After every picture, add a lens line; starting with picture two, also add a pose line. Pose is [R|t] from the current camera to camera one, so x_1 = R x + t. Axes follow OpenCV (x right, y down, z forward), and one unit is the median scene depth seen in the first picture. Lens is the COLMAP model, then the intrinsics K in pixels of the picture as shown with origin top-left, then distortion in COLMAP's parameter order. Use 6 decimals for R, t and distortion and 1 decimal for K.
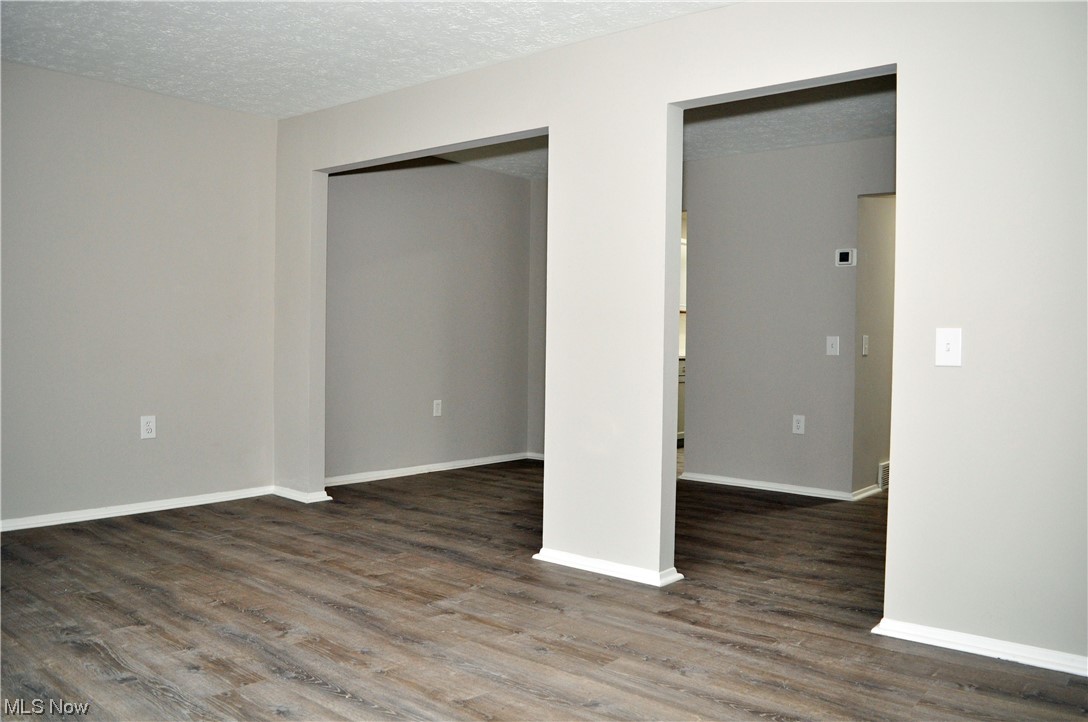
lens RADIAL K [[848.3, 0, 556.8], [0, 848.3, 369.6], [0, 0, 1]] dist [-0.088224, 0.018885]
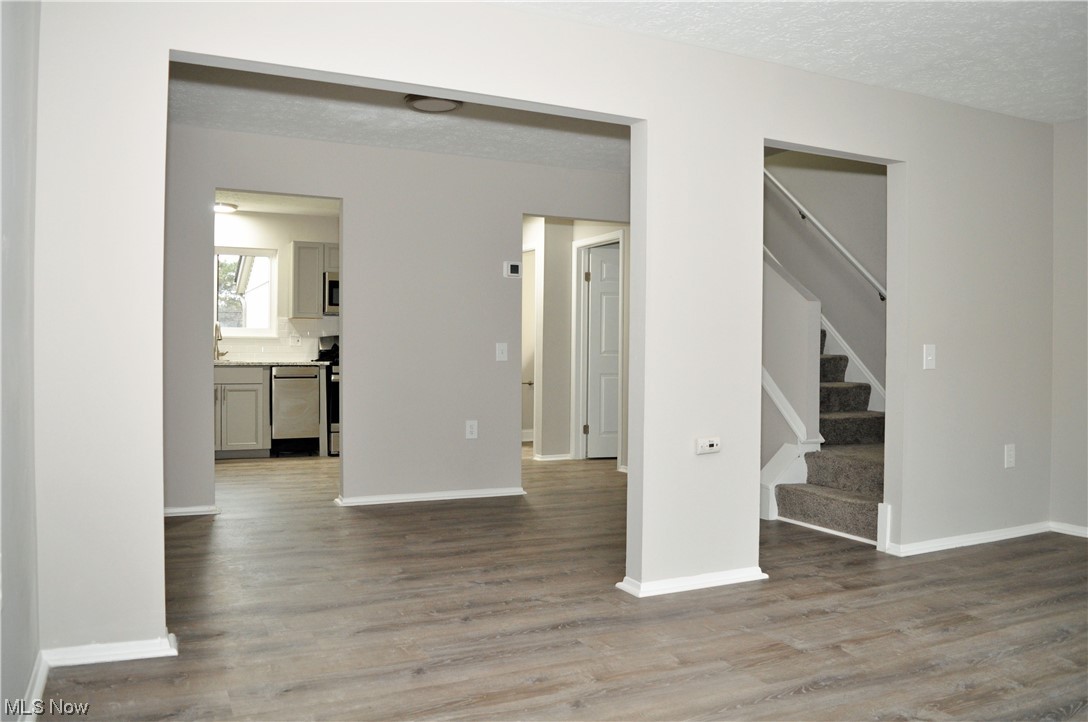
lens RADIAL K [[848.3, 0, 551.1], [0, 848.3, 339.8], [0, 0, 1]] dist [-0.088224, 0.018885]
pose [[0.420264, -0.004766, 0.907389, -1.066798], [0.027374, 0.999598, -0.007428, -0.055528], [-0.906989, 0.027960, 0.420225, 0.856824]]
